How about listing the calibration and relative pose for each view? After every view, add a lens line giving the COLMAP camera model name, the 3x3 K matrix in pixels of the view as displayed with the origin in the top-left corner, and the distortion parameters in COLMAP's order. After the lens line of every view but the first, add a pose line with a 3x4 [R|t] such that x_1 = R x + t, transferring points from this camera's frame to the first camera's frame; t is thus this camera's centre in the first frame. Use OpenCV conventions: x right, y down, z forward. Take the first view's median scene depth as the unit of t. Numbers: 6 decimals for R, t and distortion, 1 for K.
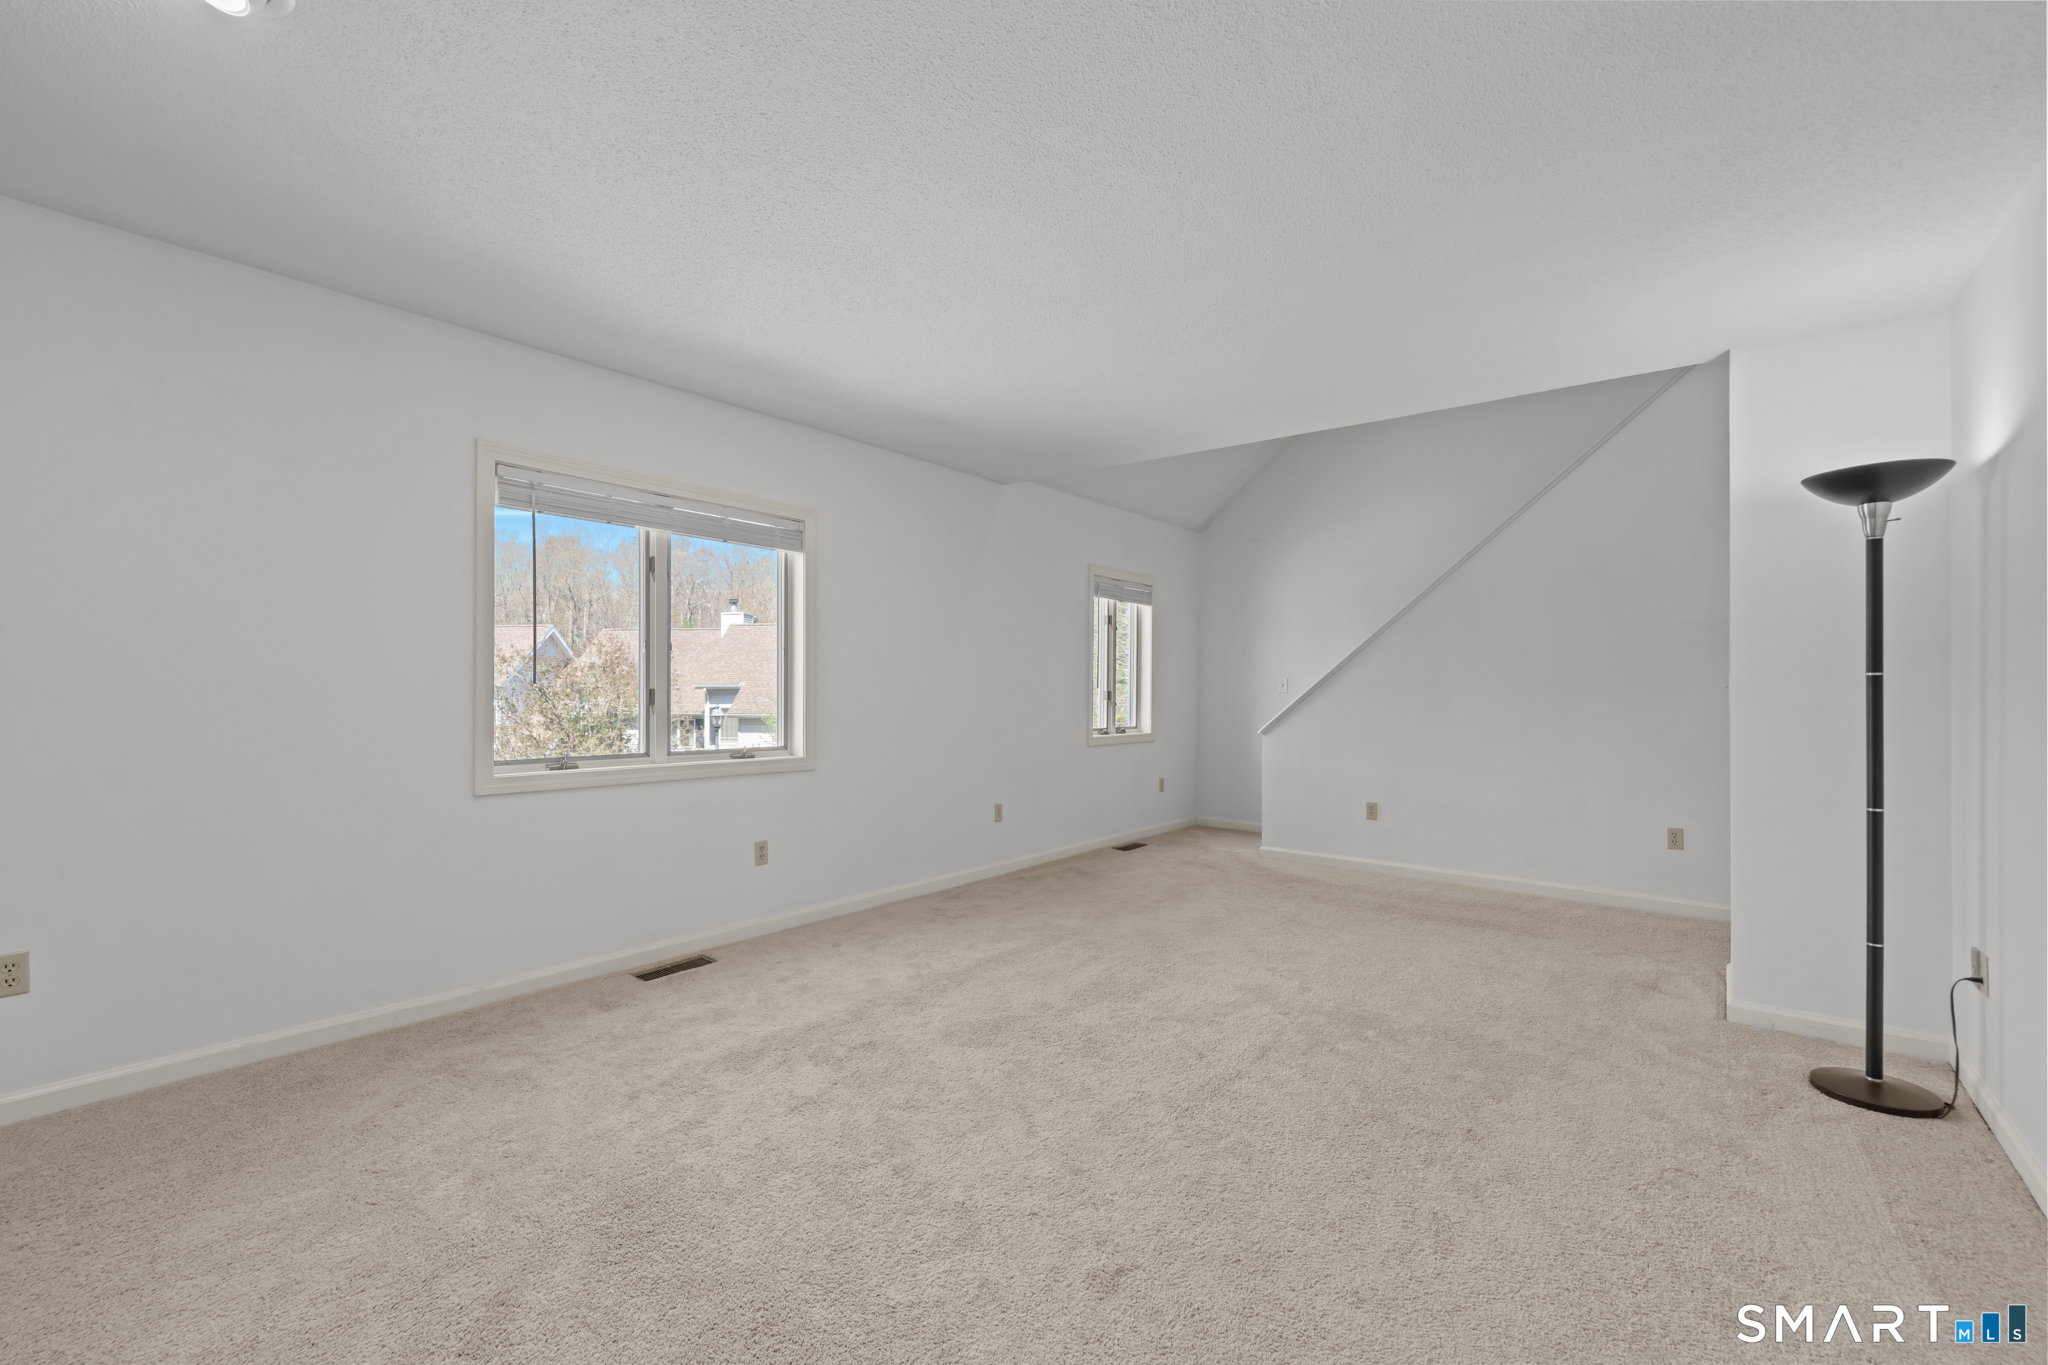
lens RADIAL K [[901.0, 0, 1056.5], [0, 901.0, 692.5], [0, 0, 1]] dist [0.004070, -0.001062]
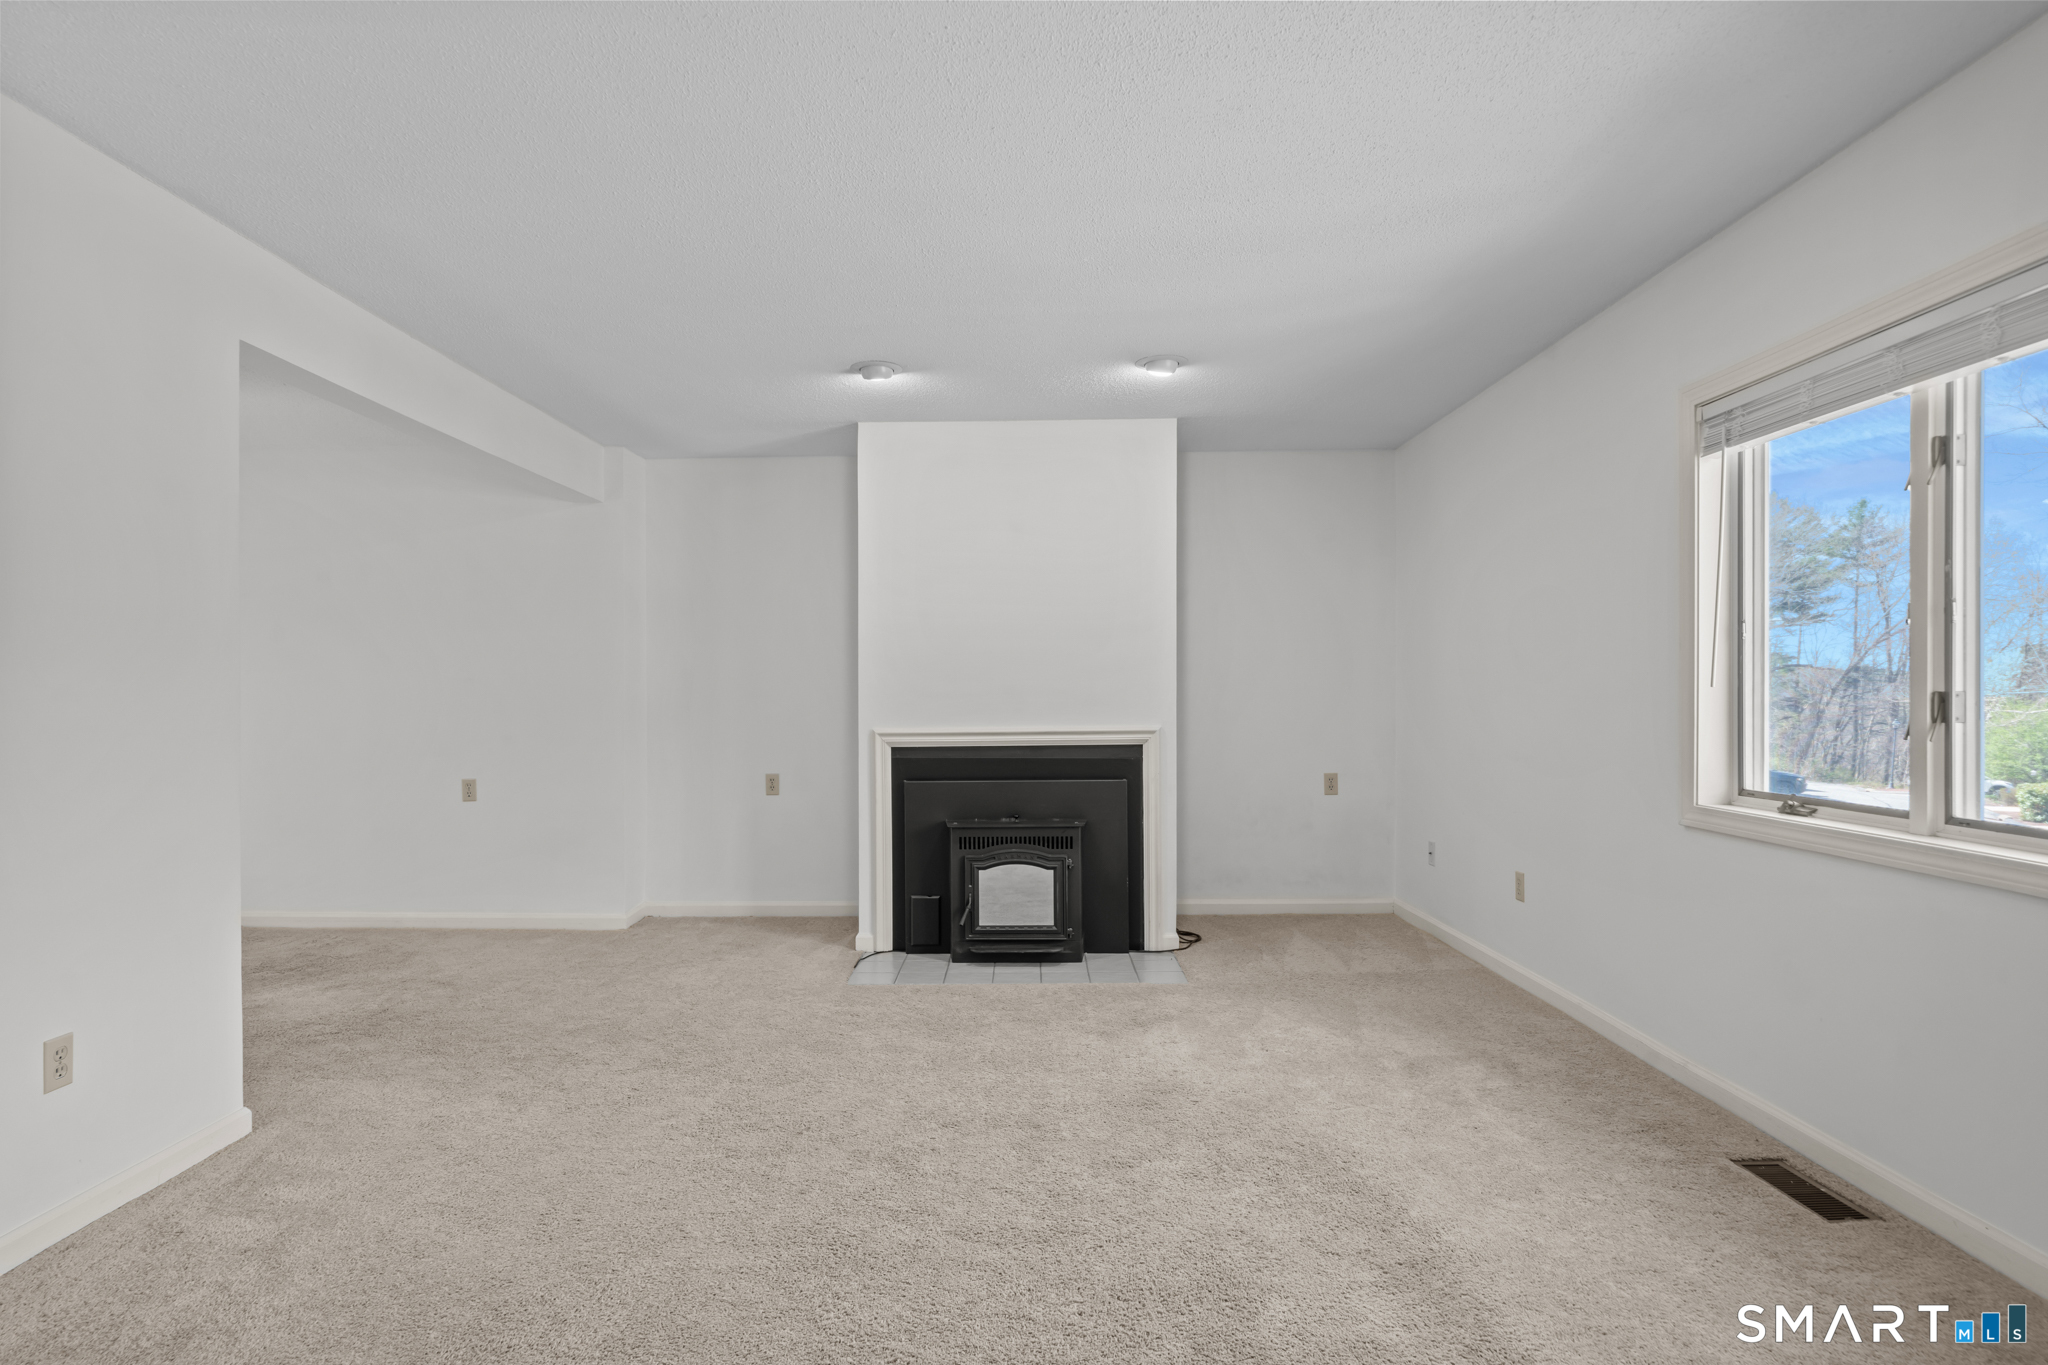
lens RADIAL K [[1113.1, 0, 1000.4], [0, 1113.1, 695.3], [0, 0, 1]] dist [0.003966, 0.000261]
pose [[-0.806483, 0.000530, -0.591256, 0.390726], [-0.001679, 0.999994, 0.003188, -0.003767], [0.591254, 0.003564, -0.806477, 1.258169]]
